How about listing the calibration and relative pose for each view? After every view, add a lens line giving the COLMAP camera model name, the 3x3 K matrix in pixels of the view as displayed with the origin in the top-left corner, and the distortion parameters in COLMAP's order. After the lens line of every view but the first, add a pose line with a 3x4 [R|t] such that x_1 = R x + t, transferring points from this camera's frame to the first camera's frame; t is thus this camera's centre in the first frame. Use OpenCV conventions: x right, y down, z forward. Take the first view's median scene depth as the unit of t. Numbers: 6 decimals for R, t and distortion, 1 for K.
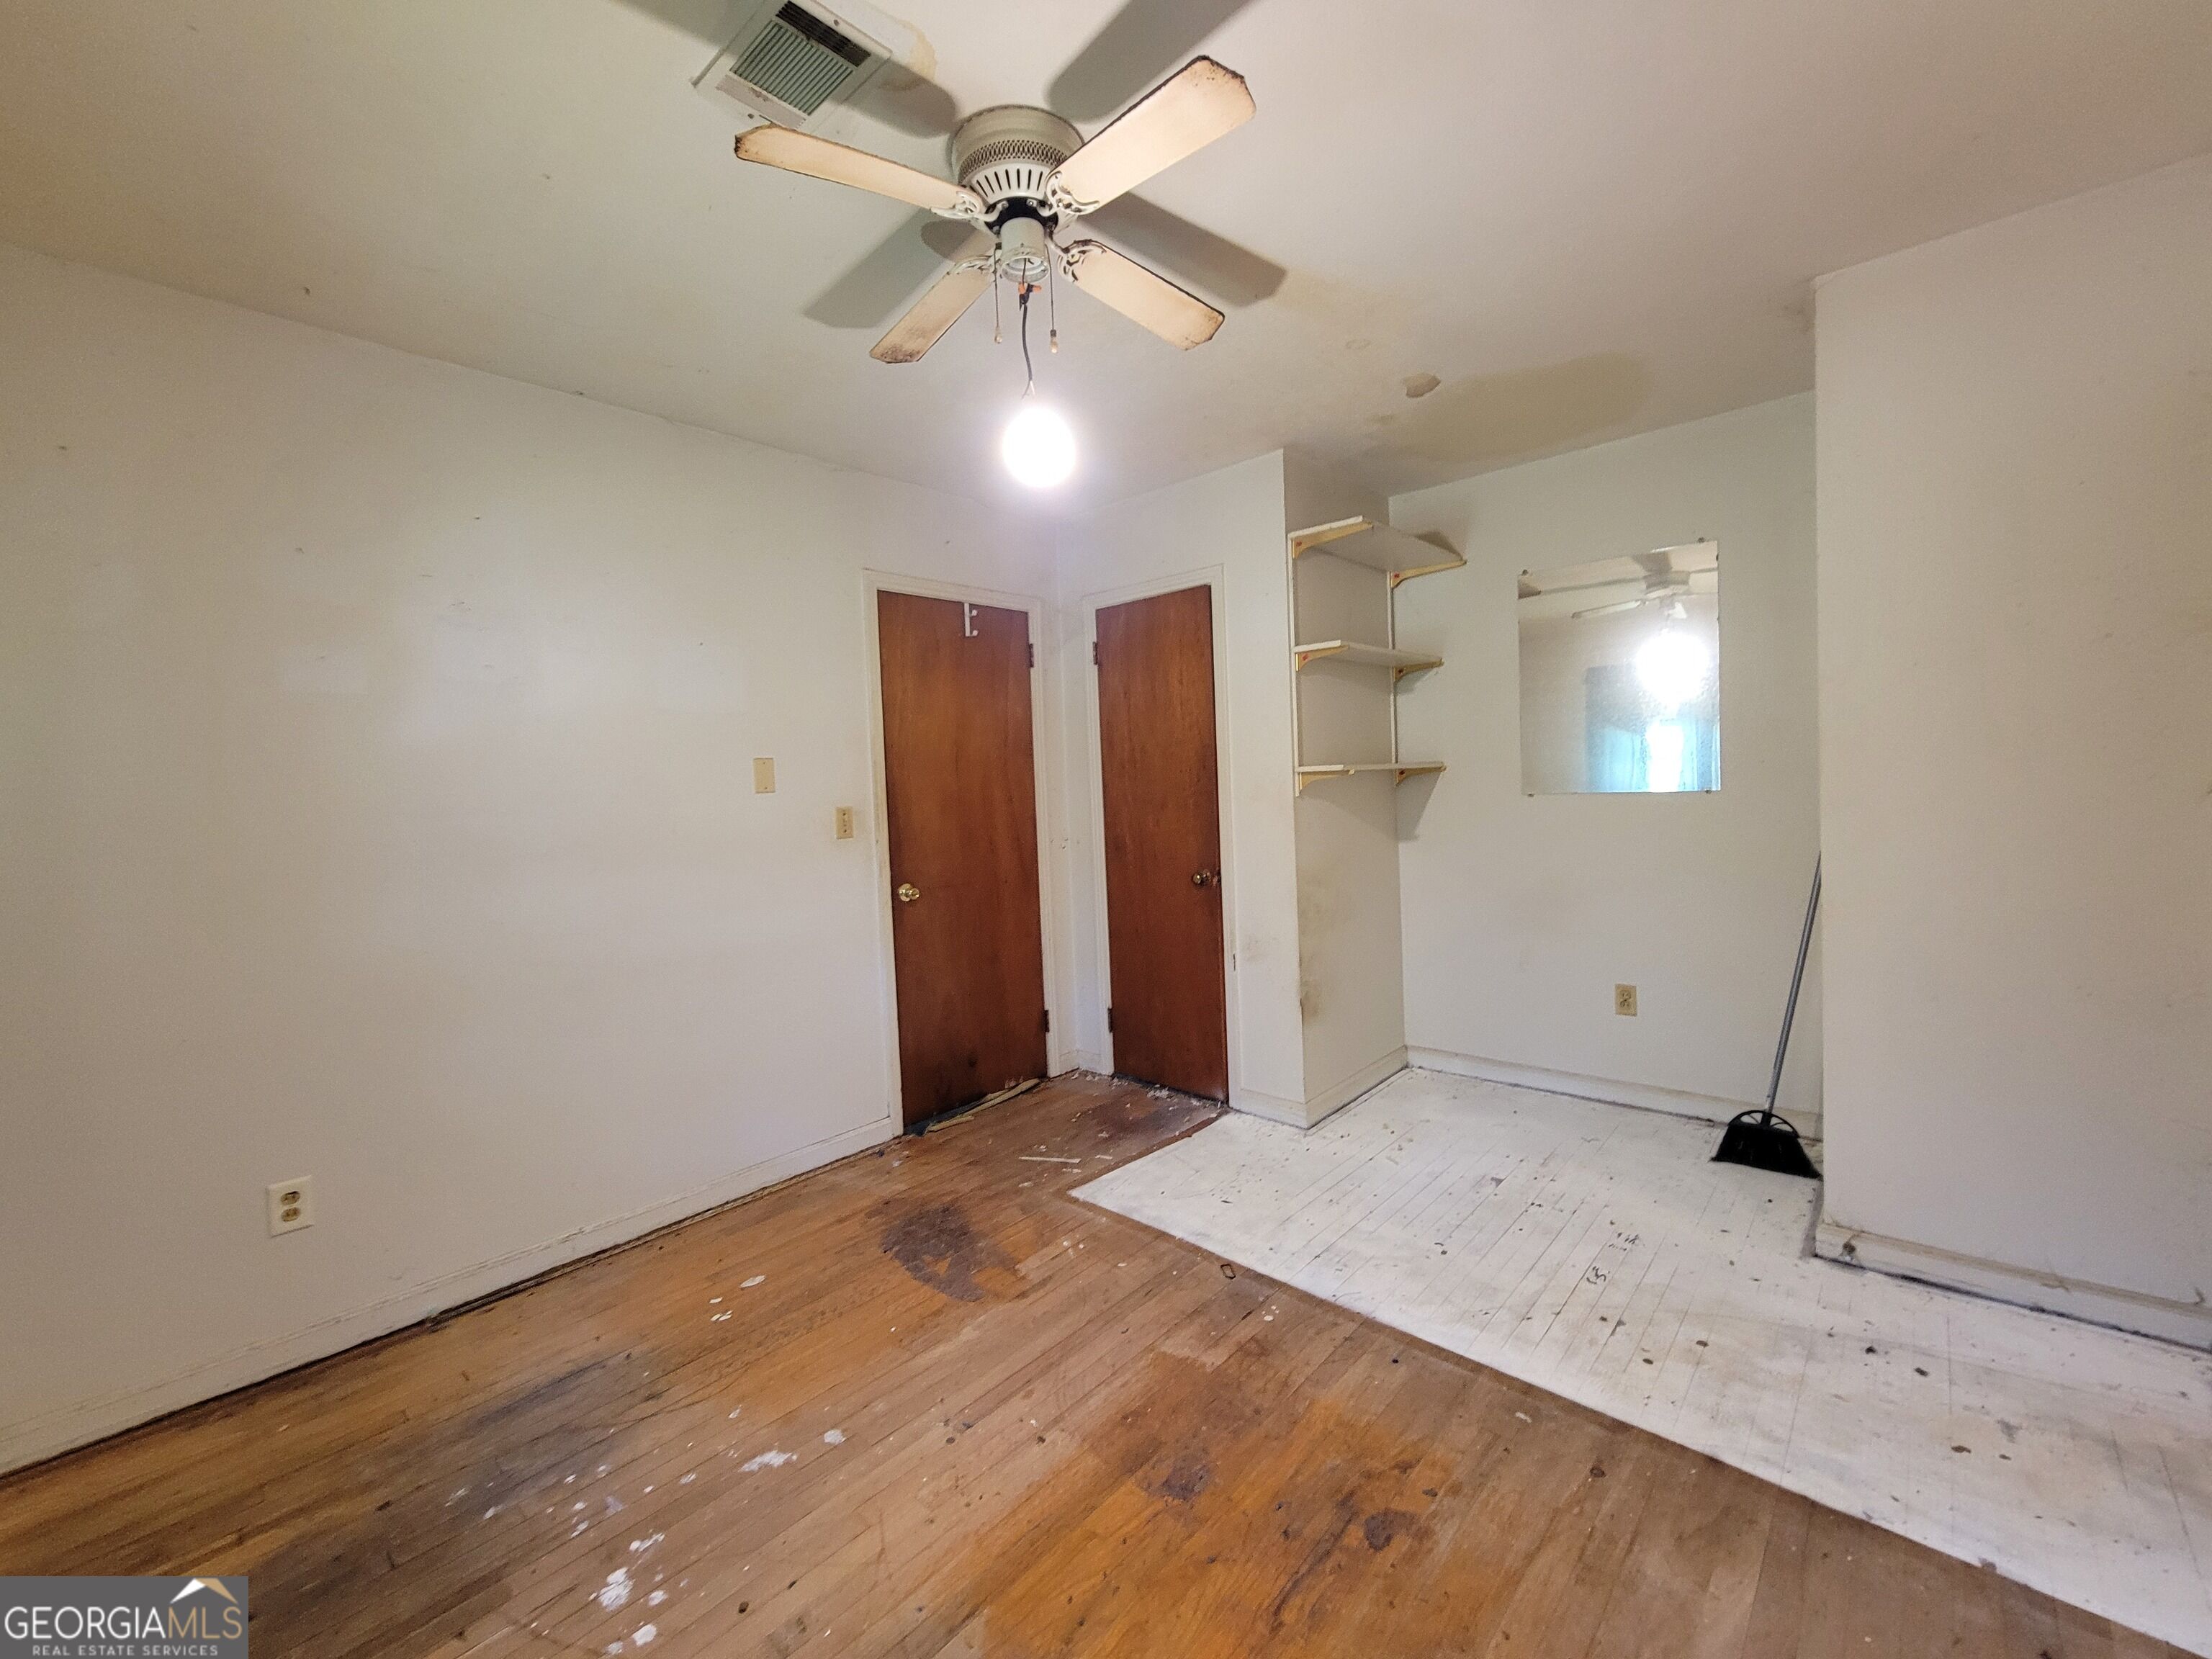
lens RADIAL K [[892.5, 0, 1098.6], [0, 892.5, 820.0], [0, 0, 1]] dist [0.001927, -0.006289]
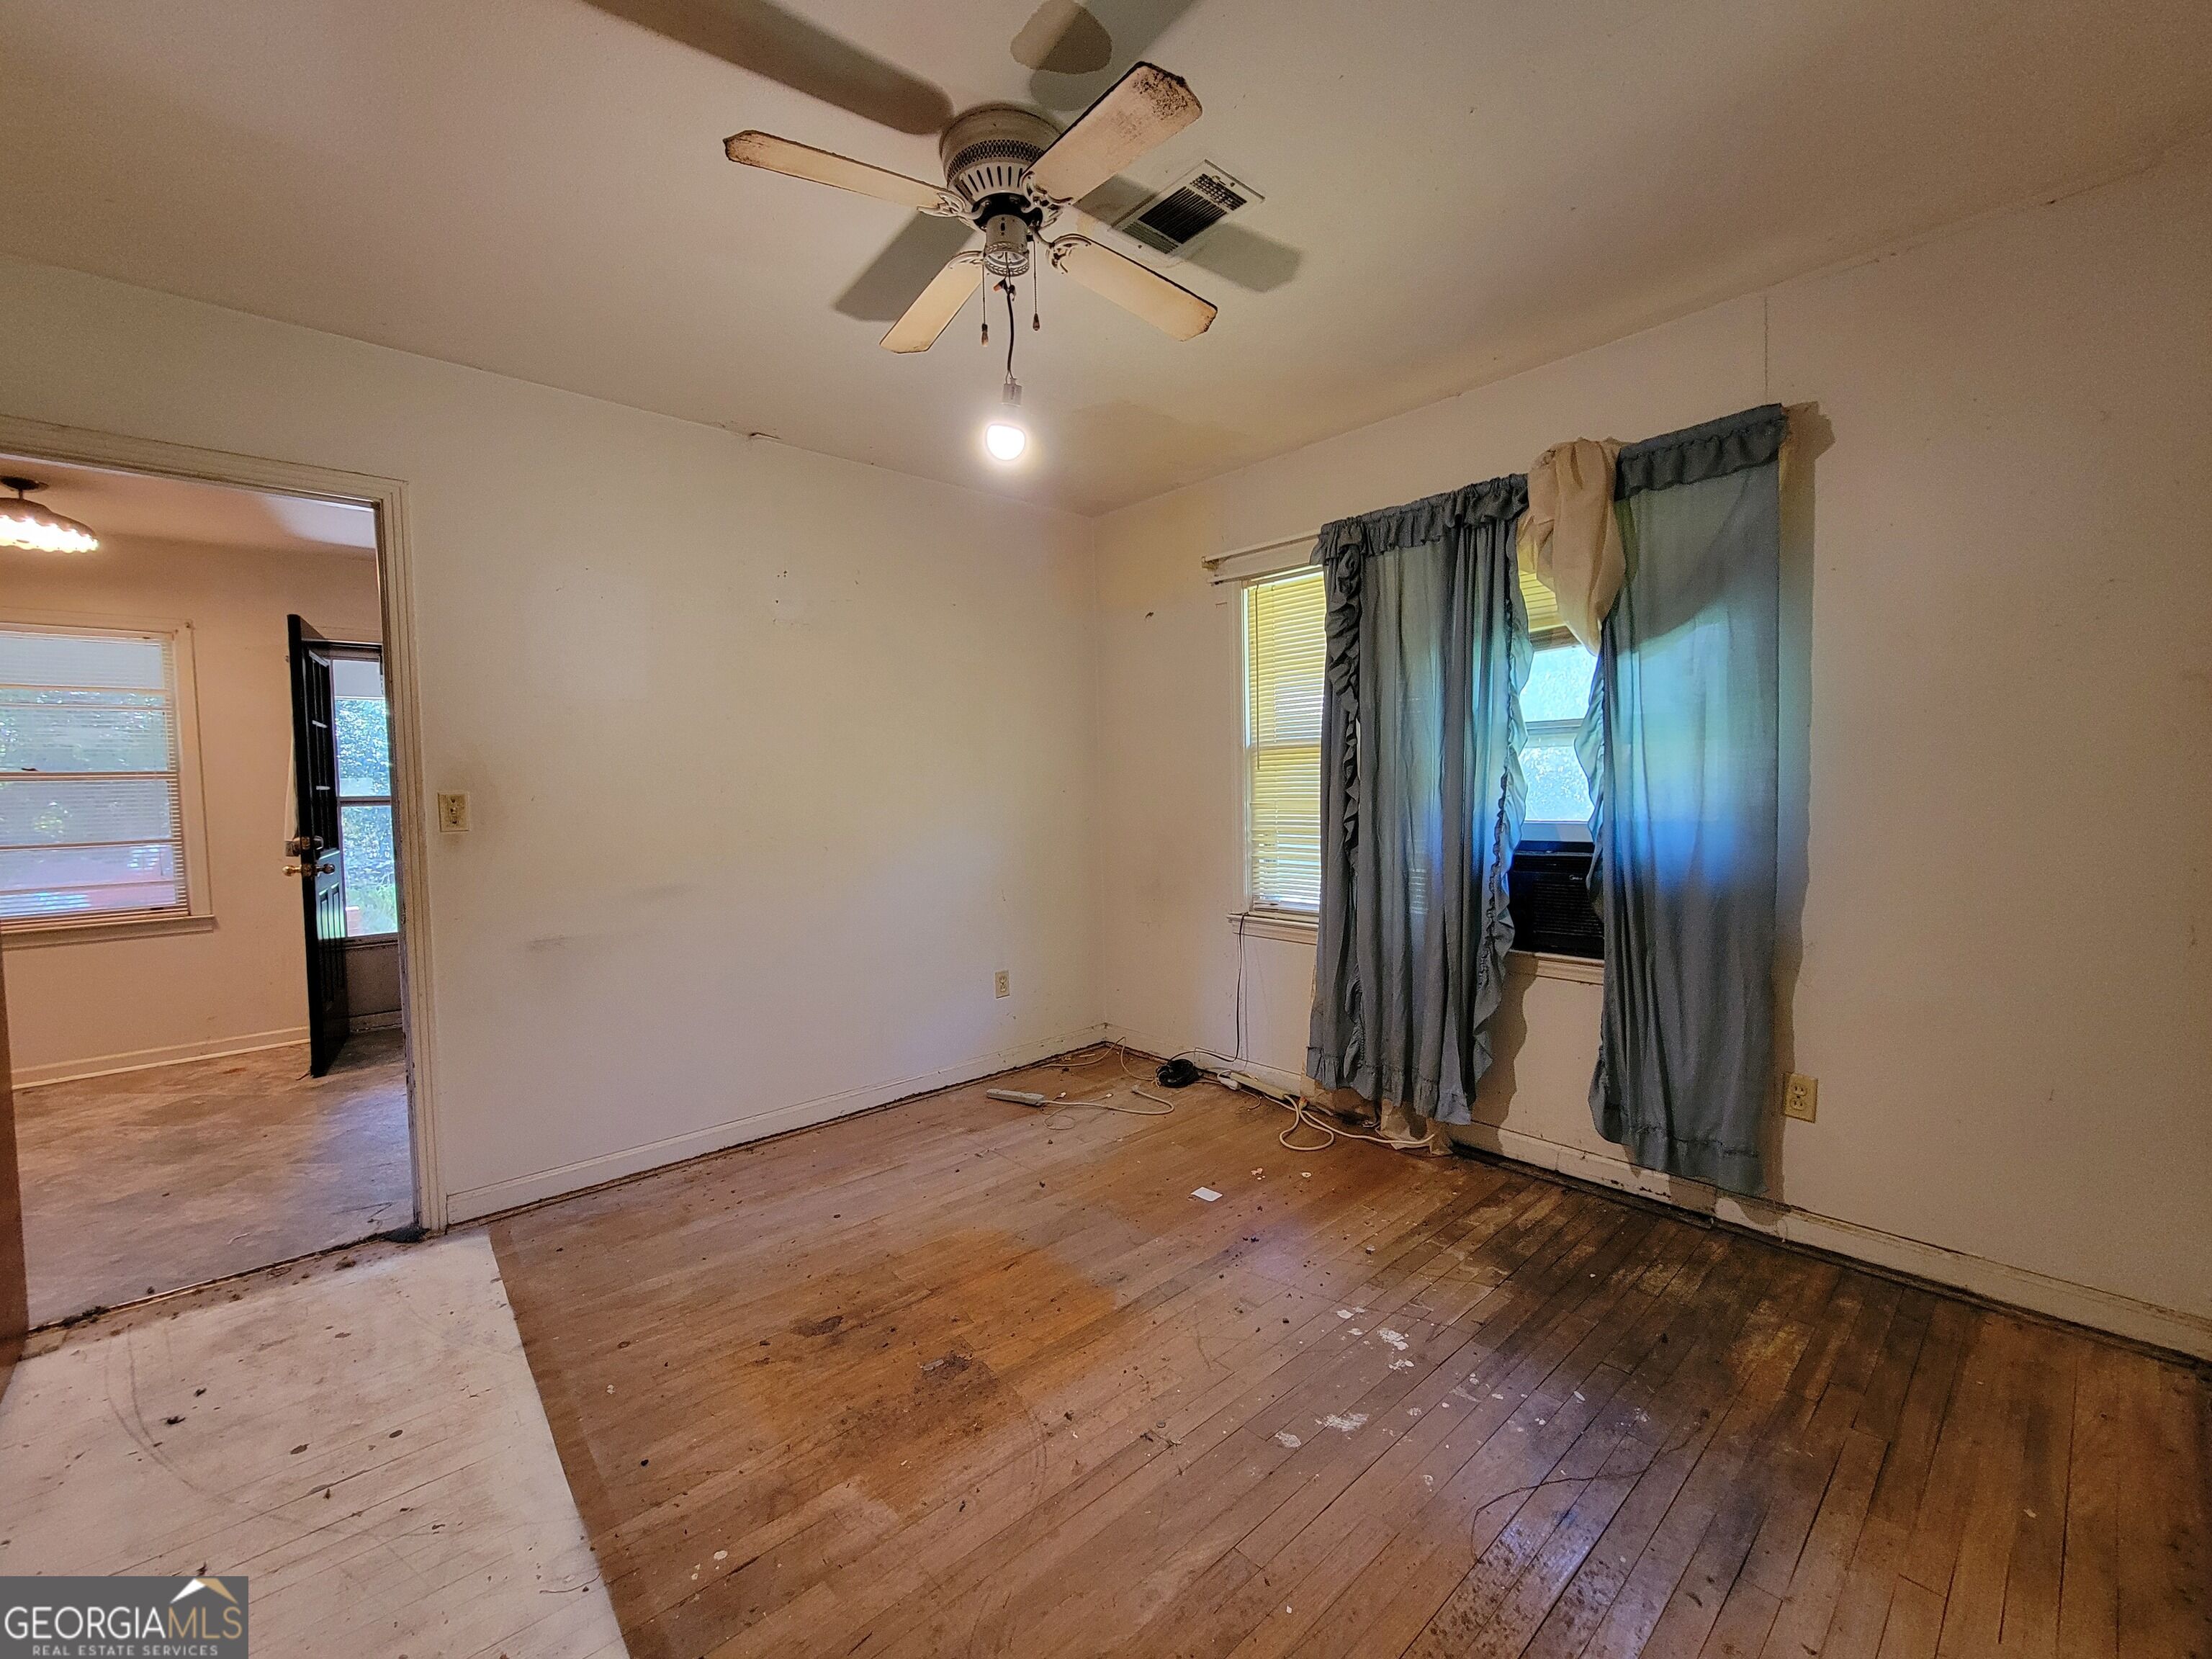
lens RADIAL K [[892.5, 0, 1098.6], [0, 892.5, 820.0], [0, 0, 1]] dist [0.001927, -0.006289]
pose [[-0.993730, 0.058757, 0.095118, -0.219090], [0.065738, 0.995235, 0.072007, -0.029986], [-0.090434, 0.077809, -0.992858, 1.831019]]
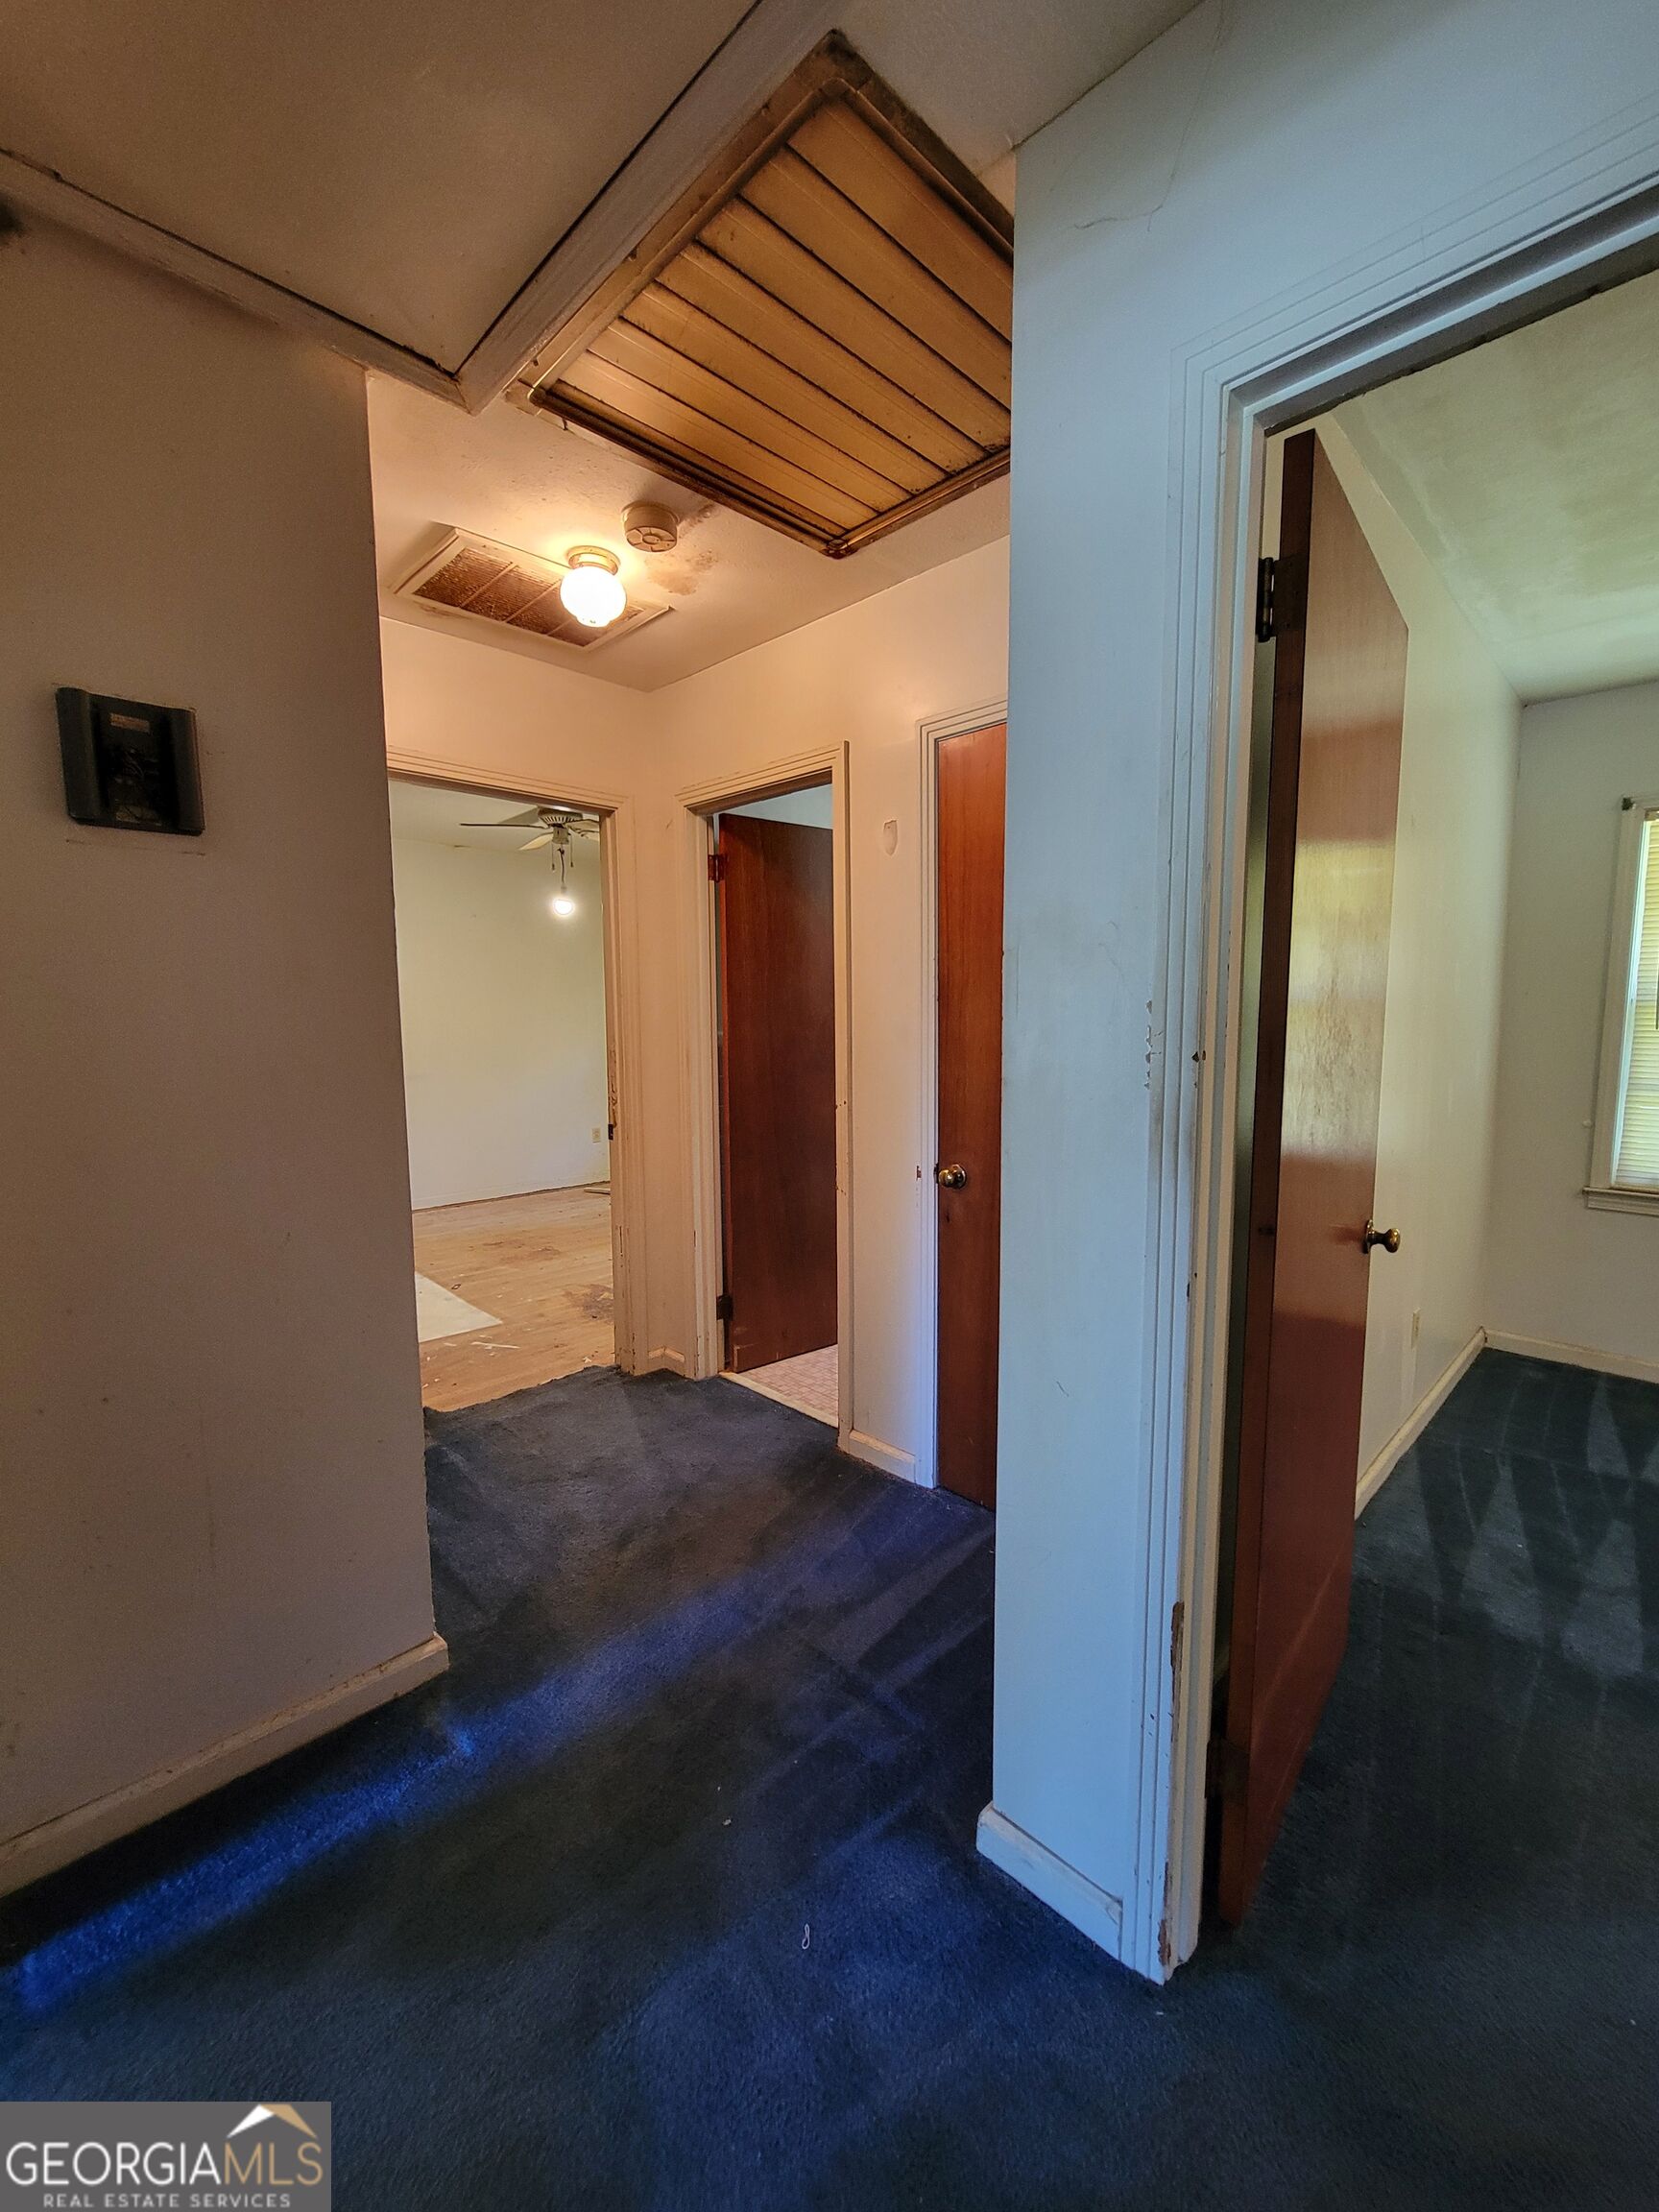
lens RADIAL K [[892.5, 0, 829.5], [0, 892.5, 1106.0], [0, 0, 1]] dist [0.001927, -0.006289]
pose [[-0.998419, 0.036122, 0.043064, -0.920169], [0.041966, 0.988742, 0.143625, -0.134297], [-0.037391, 0.145205, -0.988695, 3.478497]]
